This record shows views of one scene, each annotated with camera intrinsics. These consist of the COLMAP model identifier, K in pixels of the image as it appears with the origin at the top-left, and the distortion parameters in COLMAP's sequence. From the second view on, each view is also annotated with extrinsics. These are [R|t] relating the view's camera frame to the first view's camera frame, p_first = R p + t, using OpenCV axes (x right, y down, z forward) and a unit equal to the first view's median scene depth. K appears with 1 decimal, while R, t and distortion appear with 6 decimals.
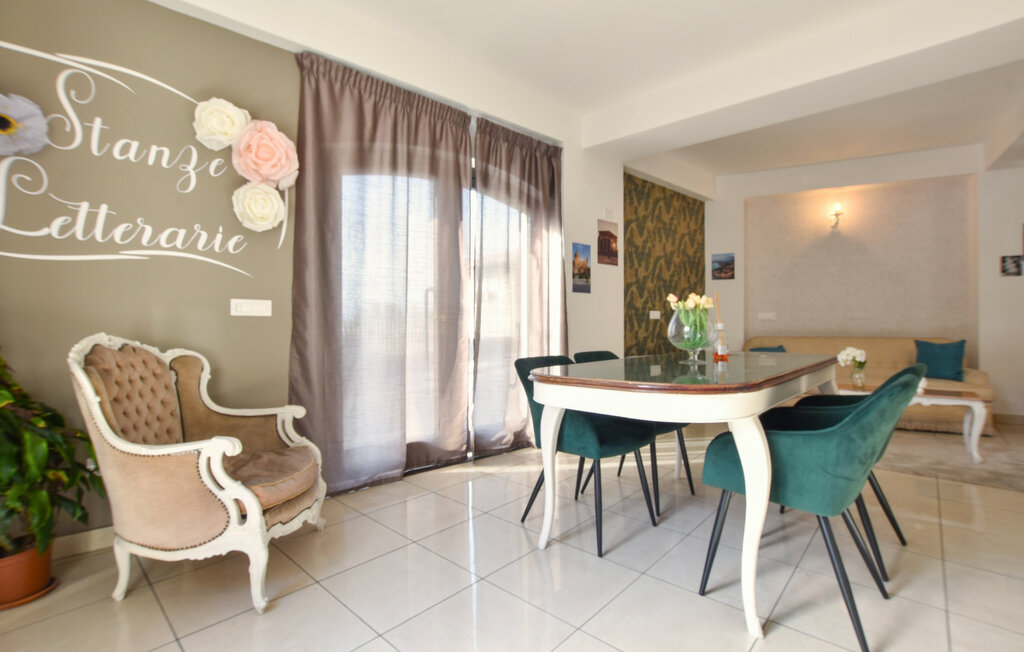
lens RADIAL K [[456.5, 0, 516.4], [0, 456.5, 323.5], [0, 0, 1]] dist [-0.026290, 0.001168]
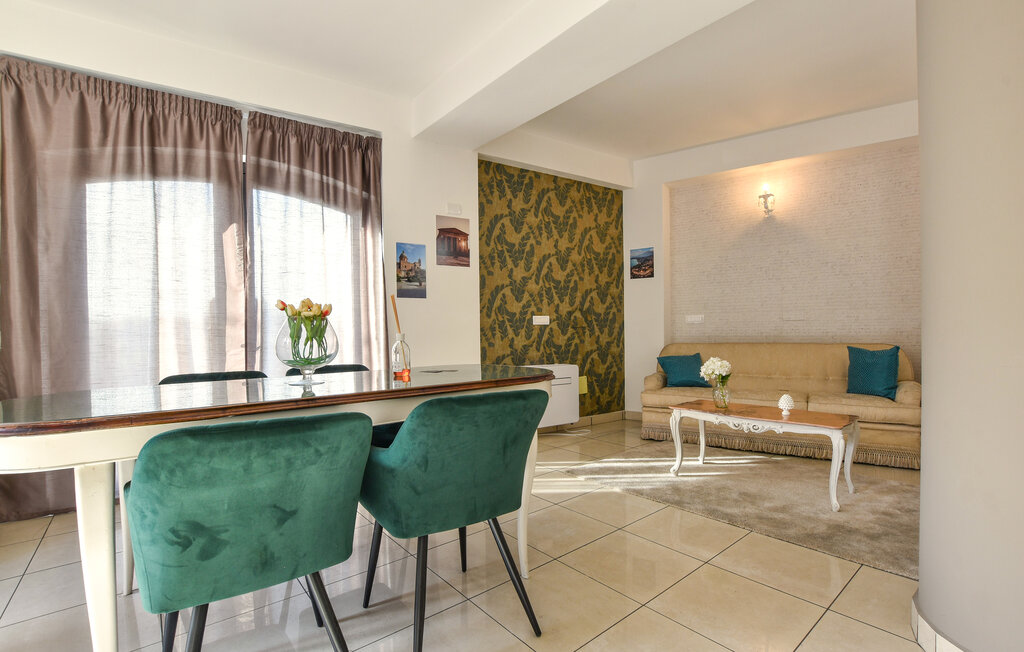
lens RADIAL K [[456.5, 0, 511.0], [0, 456.5, 334.6], [0, 0, 1]] dist [-0.026290, 0.001168]
pose [[0.990362, -0.012762, -0.137915, 0.416827], [0.014348, 0.999842, 0.010509, -0.000961], [0.137759, -0.012386, 0.990388, 0.119855]]
